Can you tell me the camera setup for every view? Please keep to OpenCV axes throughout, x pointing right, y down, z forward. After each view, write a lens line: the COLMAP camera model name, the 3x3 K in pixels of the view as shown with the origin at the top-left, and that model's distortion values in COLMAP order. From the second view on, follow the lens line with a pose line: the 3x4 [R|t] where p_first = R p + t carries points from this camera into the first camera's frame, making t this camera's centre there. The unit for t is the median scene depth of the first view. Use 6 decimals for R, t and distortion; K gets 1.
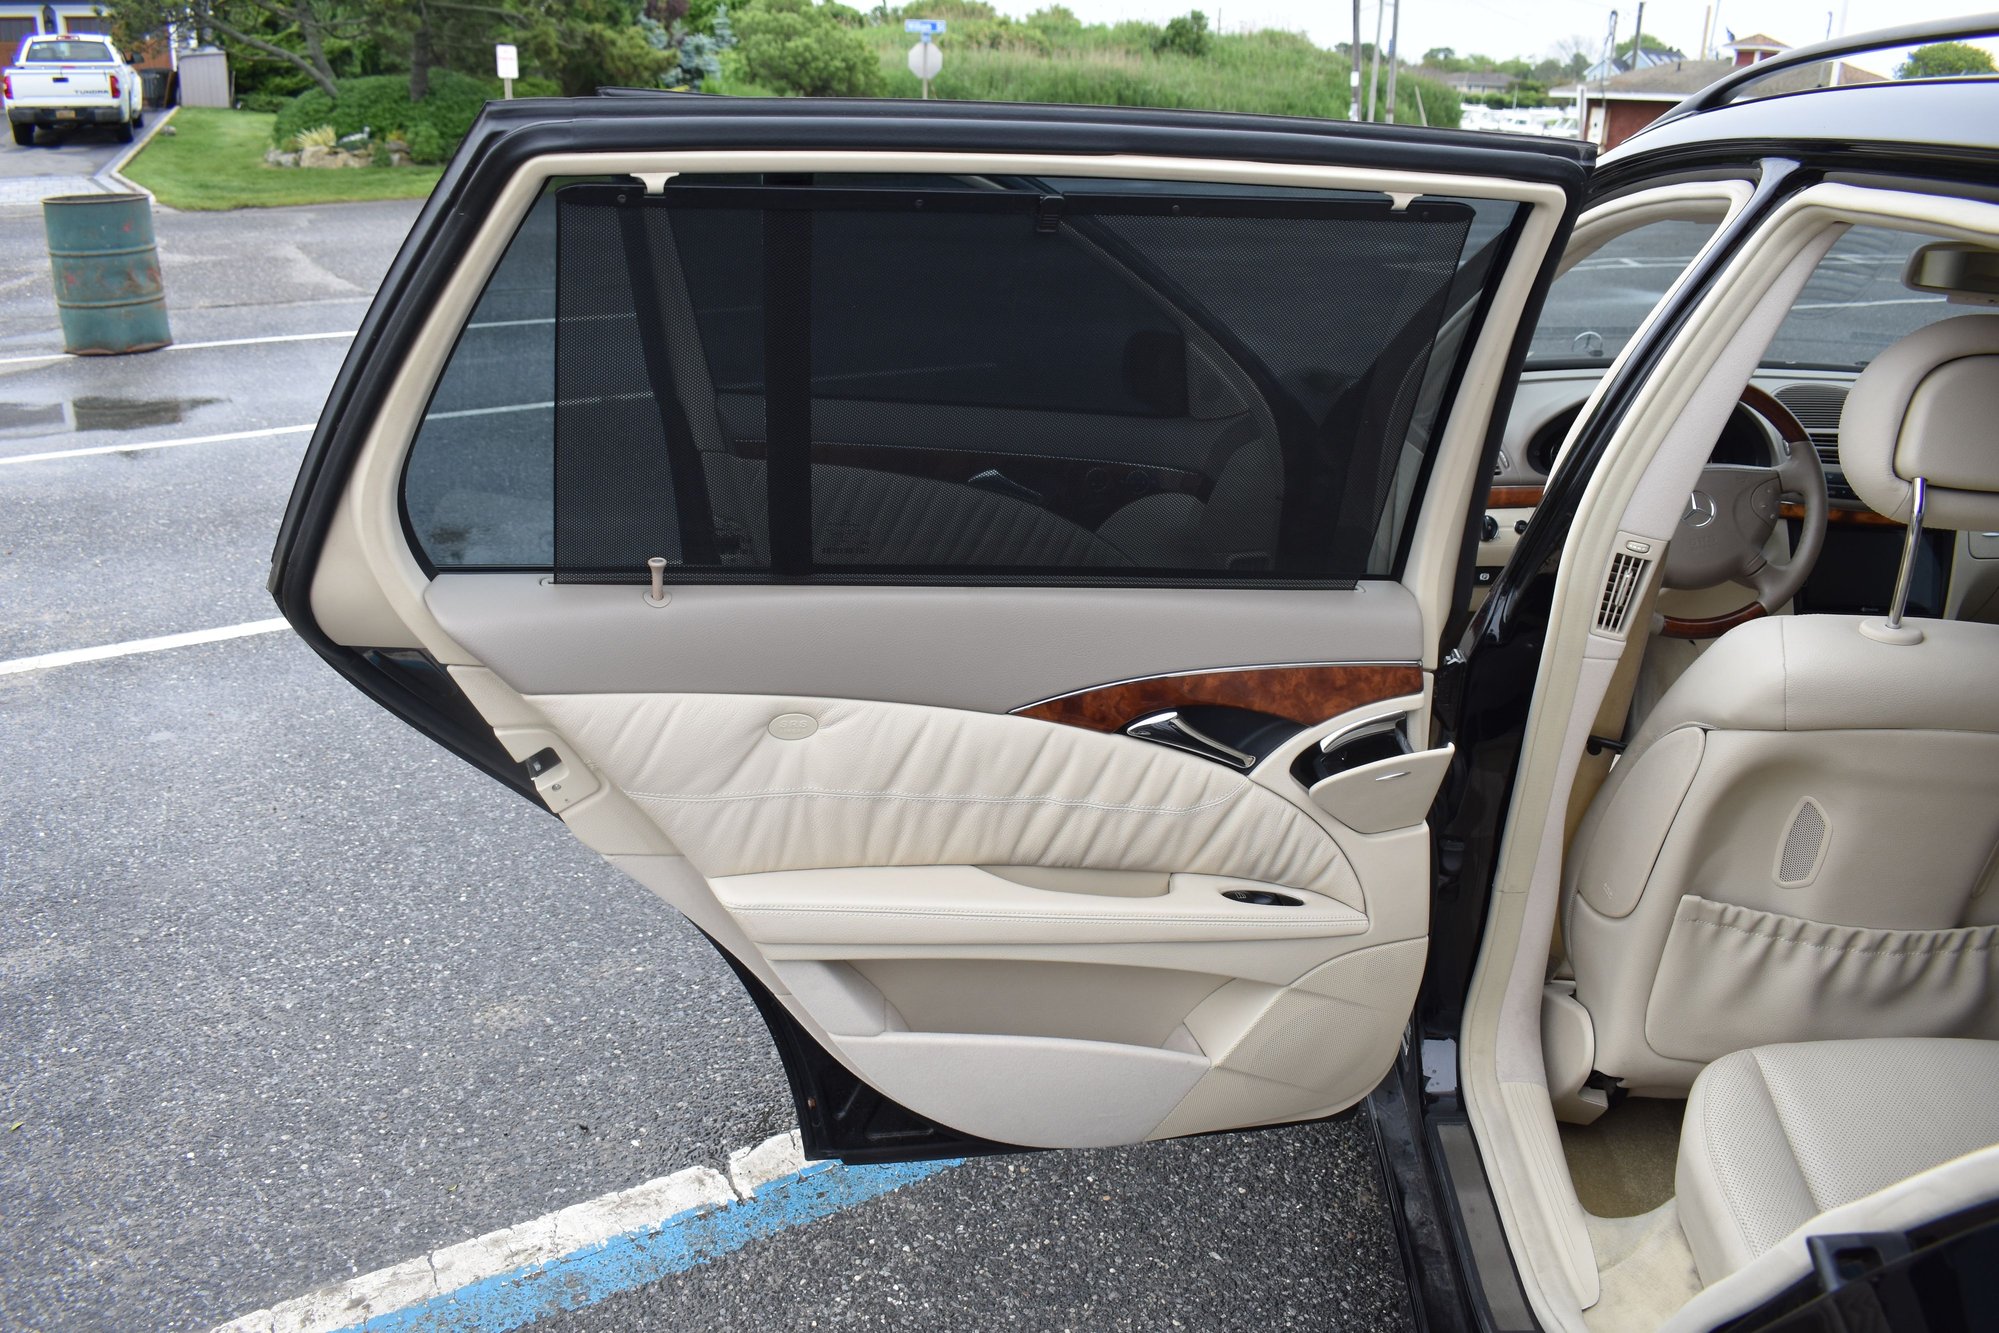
lens RADIAL K [[1558.2, 0, 997.0], [0, 1558.2, 666.7], [0, 0, 1]] dist [-0.092875, 0.009857]
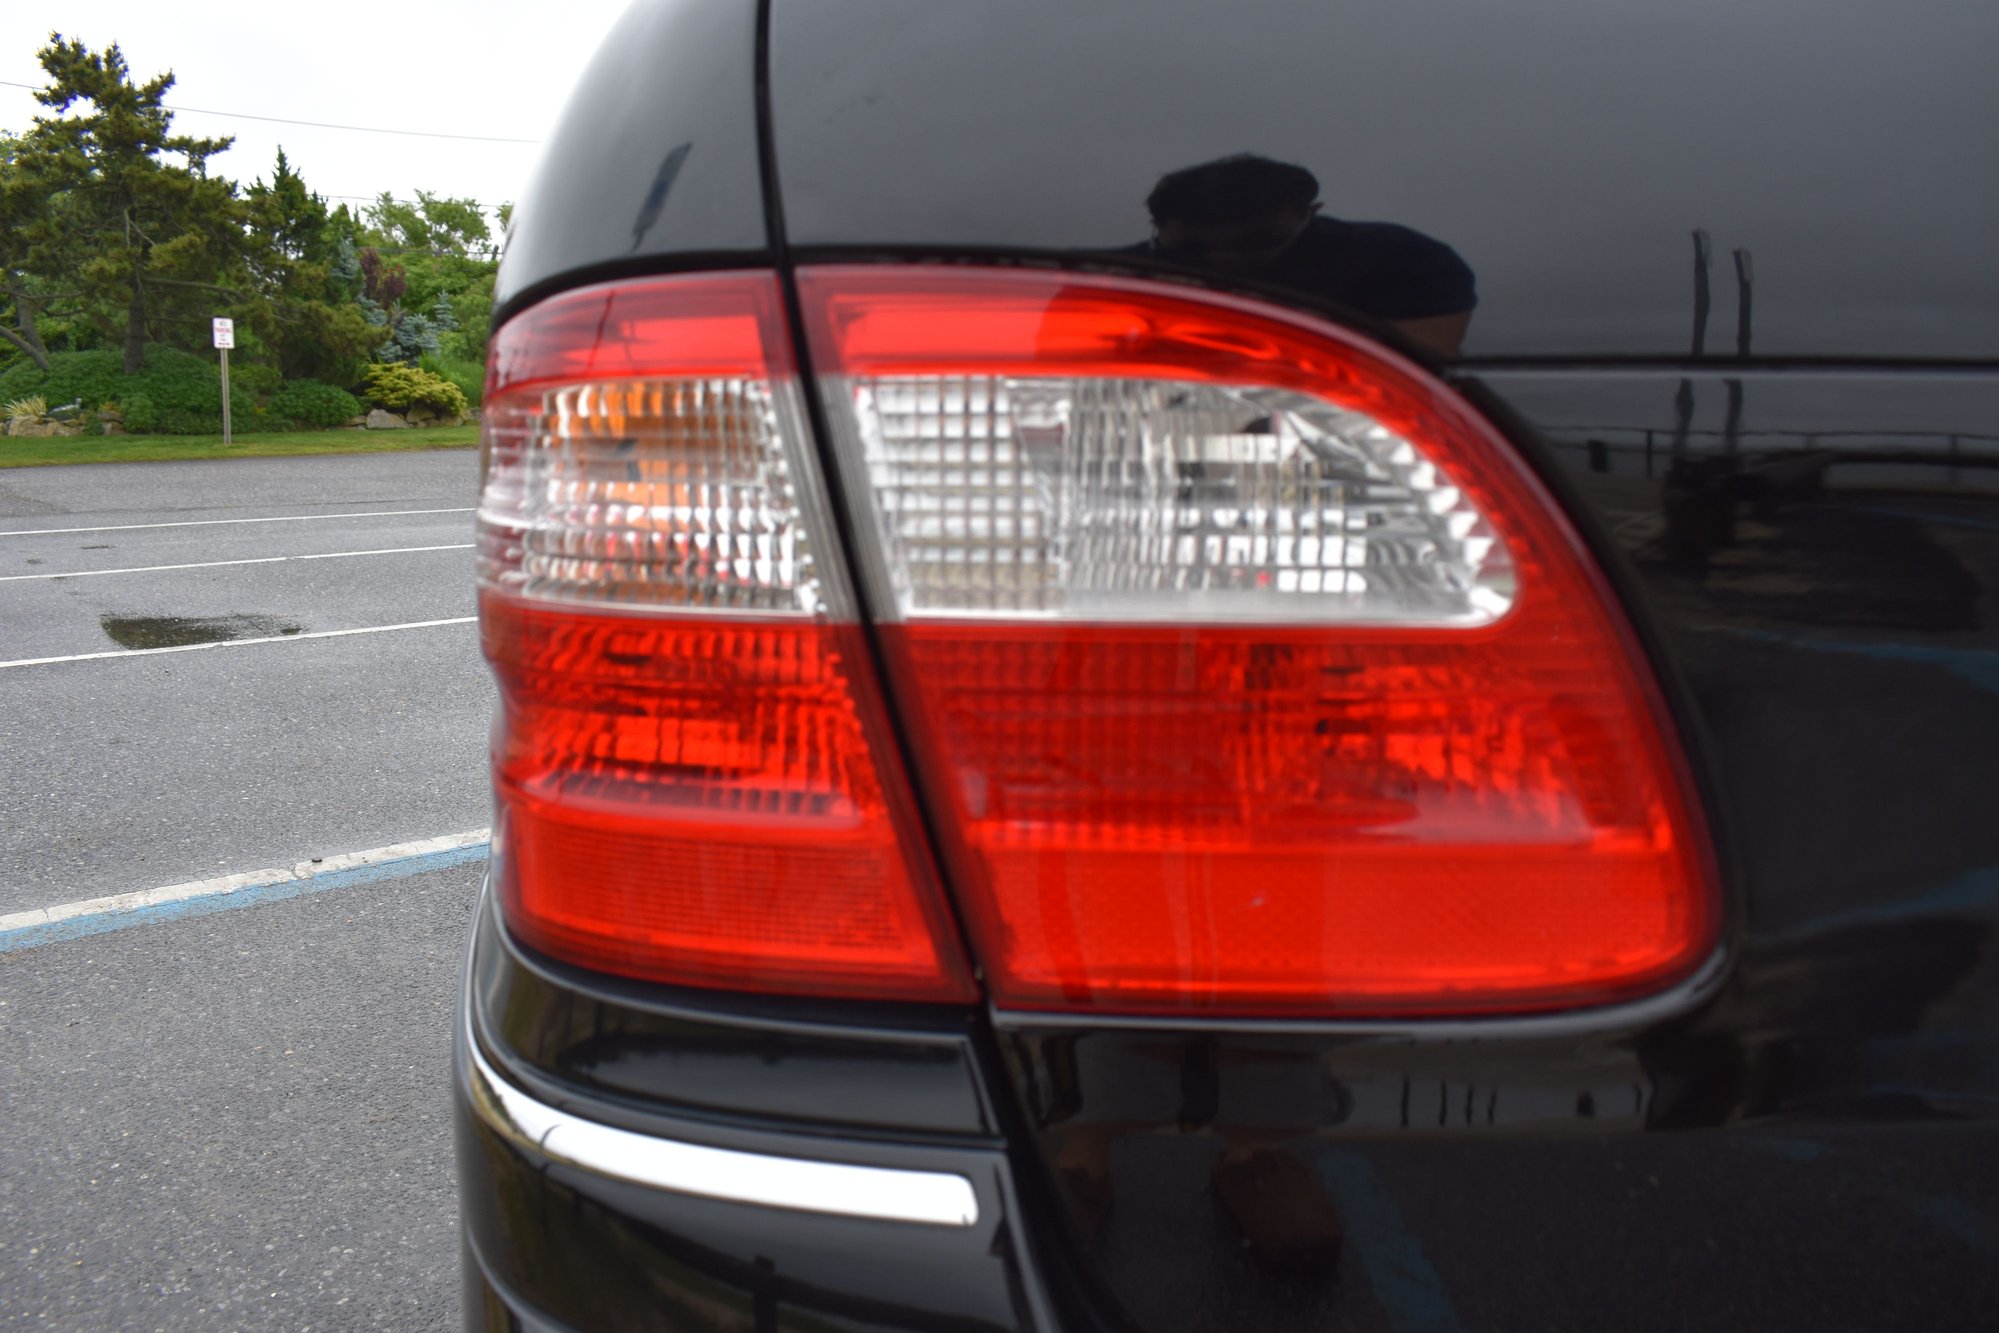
lens RADIAL K [[1558.2, 0, 997.0], [0, 1558.2, 666.7], [0, 0, 1]] dist [-0.092875, 0.009857]
pose [[0.986014, -0.037470, 0.162394, 0.016722], [0.066232, 0.982248, -0.175503, 0.033516], [-0.152936, 0.183805, 0.970993, -0.029374]]
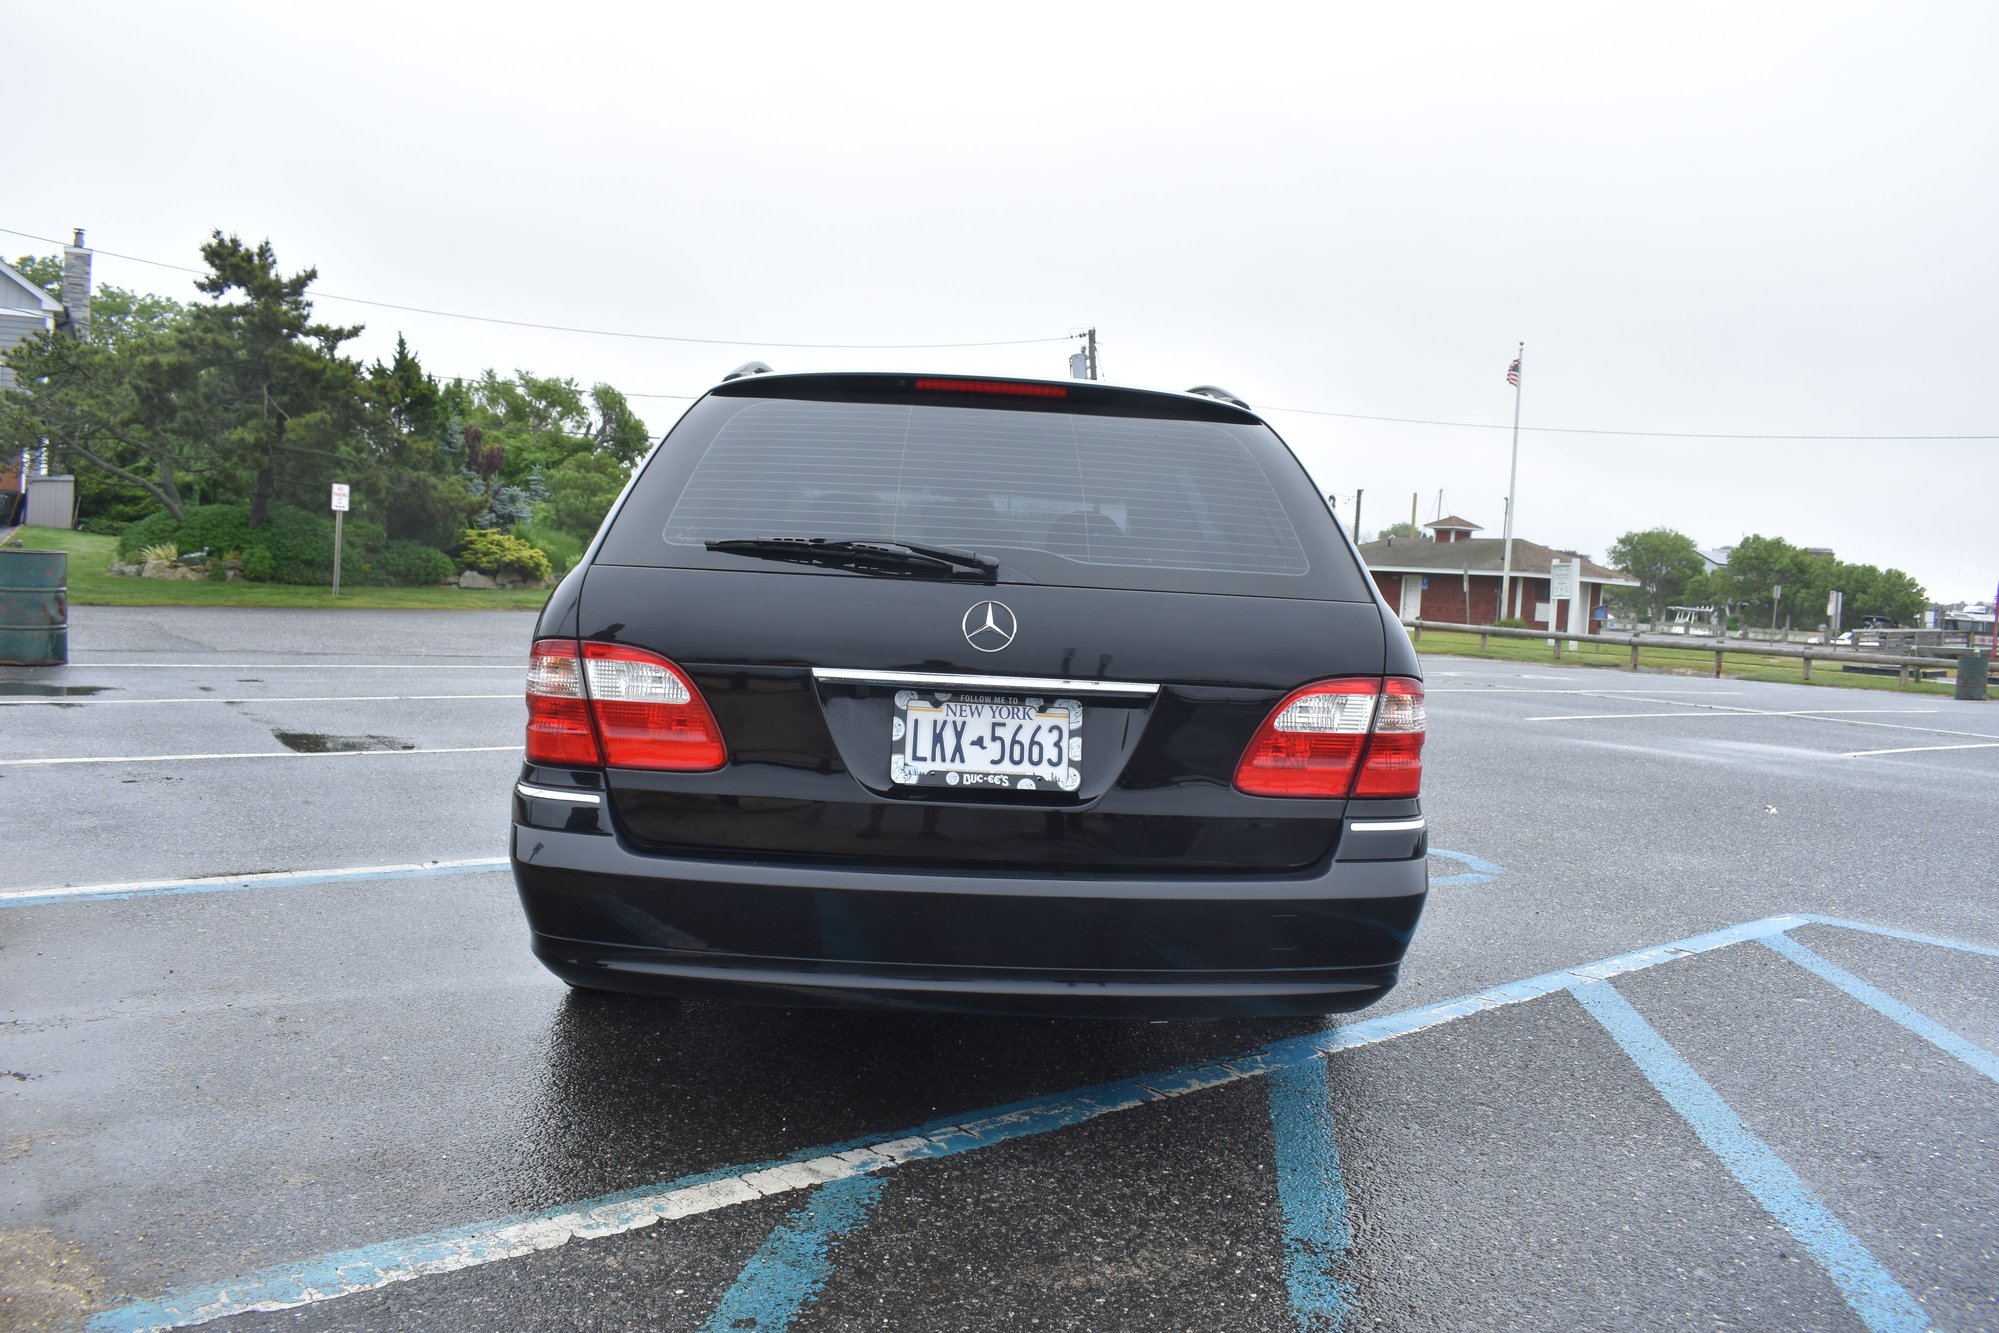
lens RADIAL K [[1558.2, 0, 997.0], [0, 1558.2, 666.7], [0, 0, 1]] dist [-0.092875, 0.009857]
pose [[0.992445, 0.026107, 0.119882, 0.032098], [0.009650, 0.957463, -0.288395, 0.056913], [-0.122312, 0.287373, 0.949977, -0.111101]]
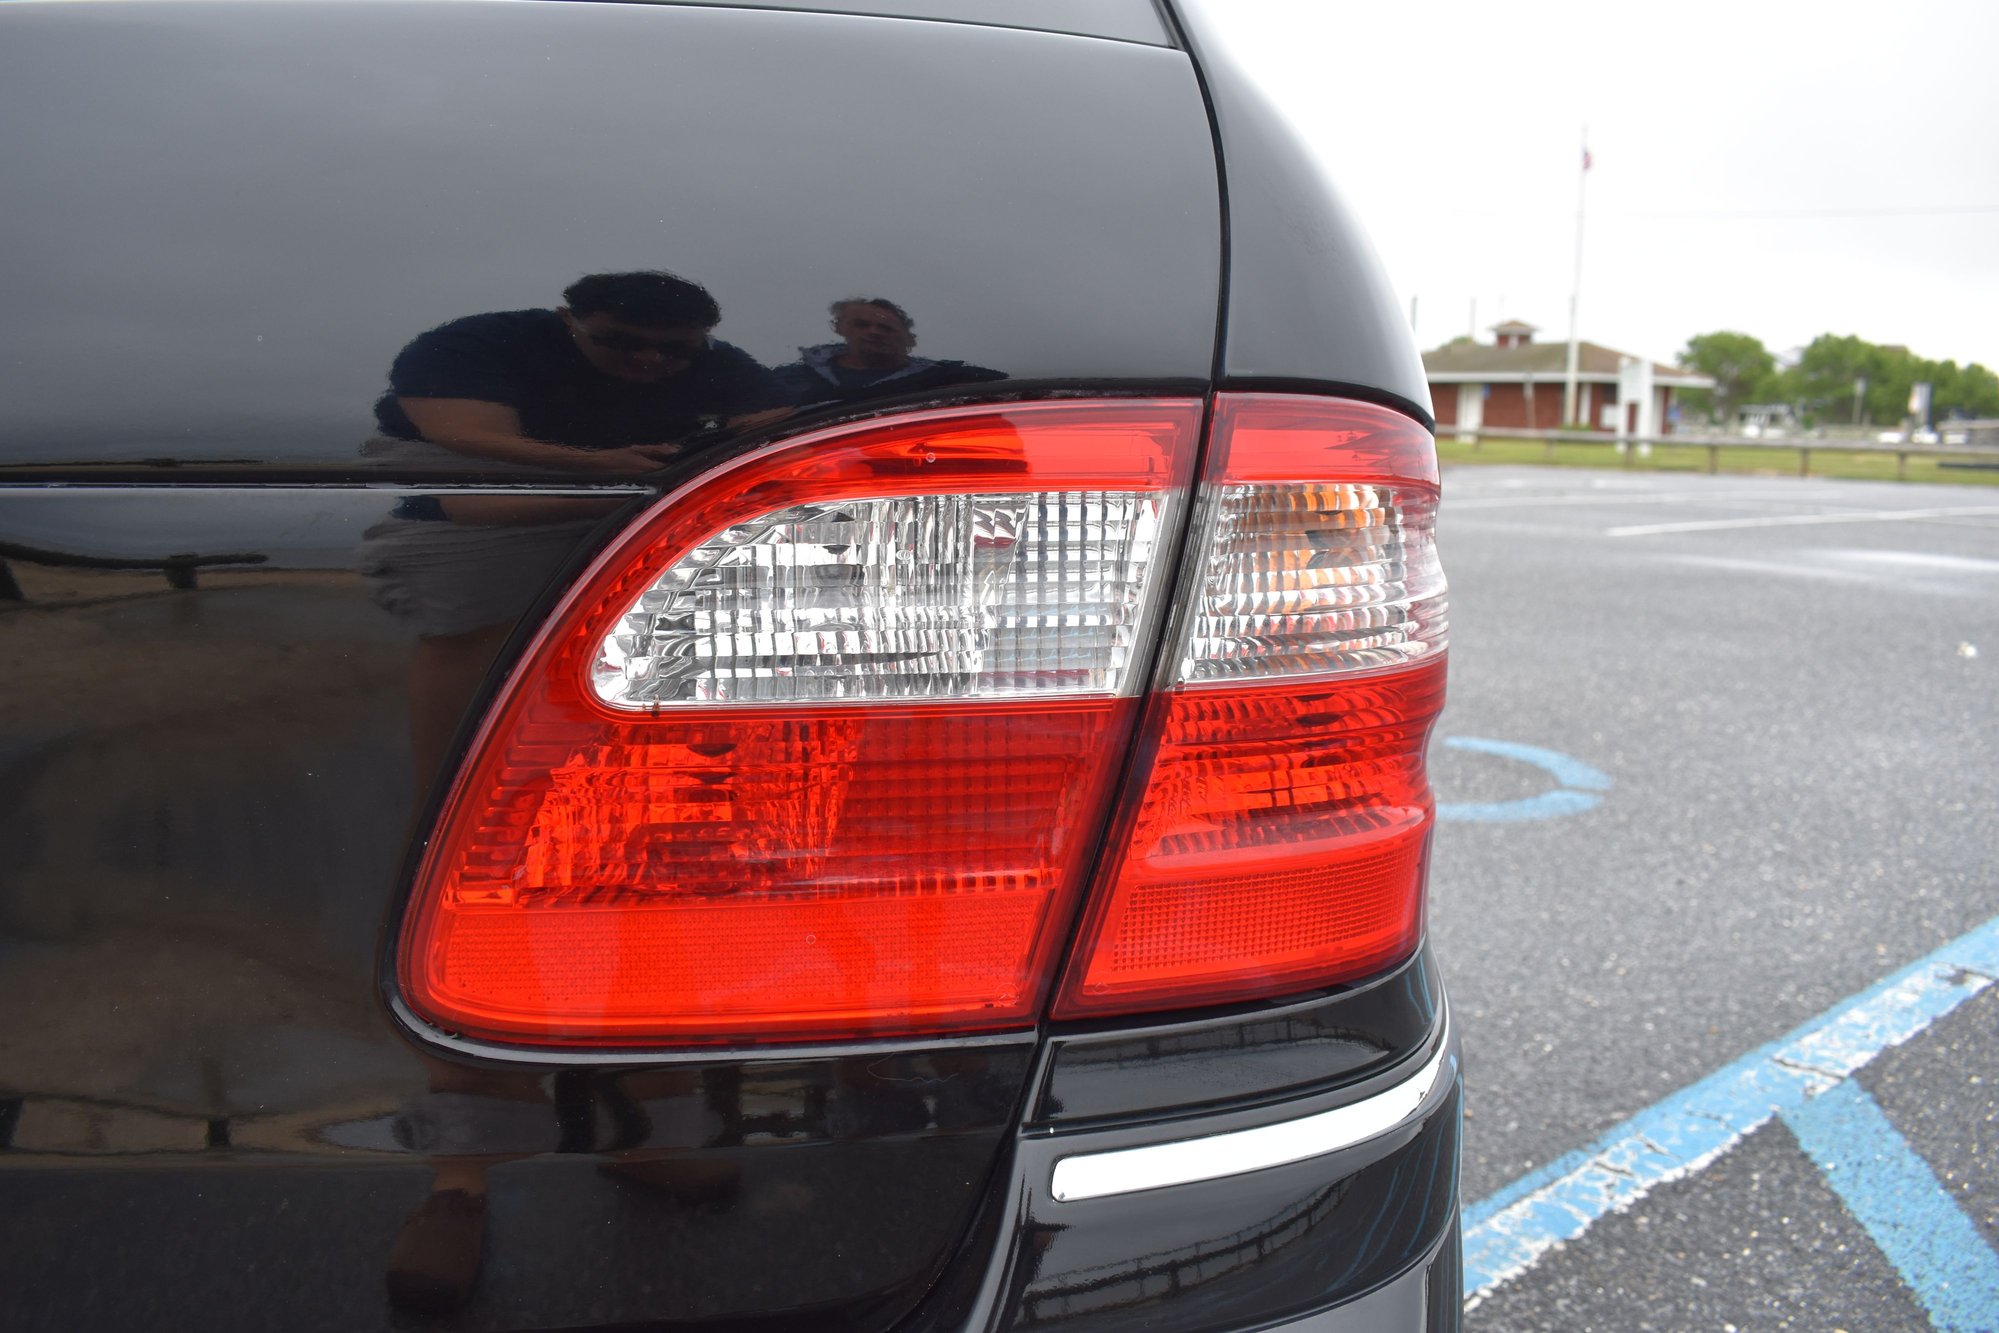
lens RADIAL K [[1558.2, 0, 997.0], [0, 1558.2, 666.7], [0, 0, 1]] dist [-0.092875, 0.009857]
pose [[0.996348, -0.024390, 0.081827, 0.065307], [0.039172, 0.982099, -0.184246, 0.035121], [-0.075869, 0.186779, 0.979468, -0.035044]]
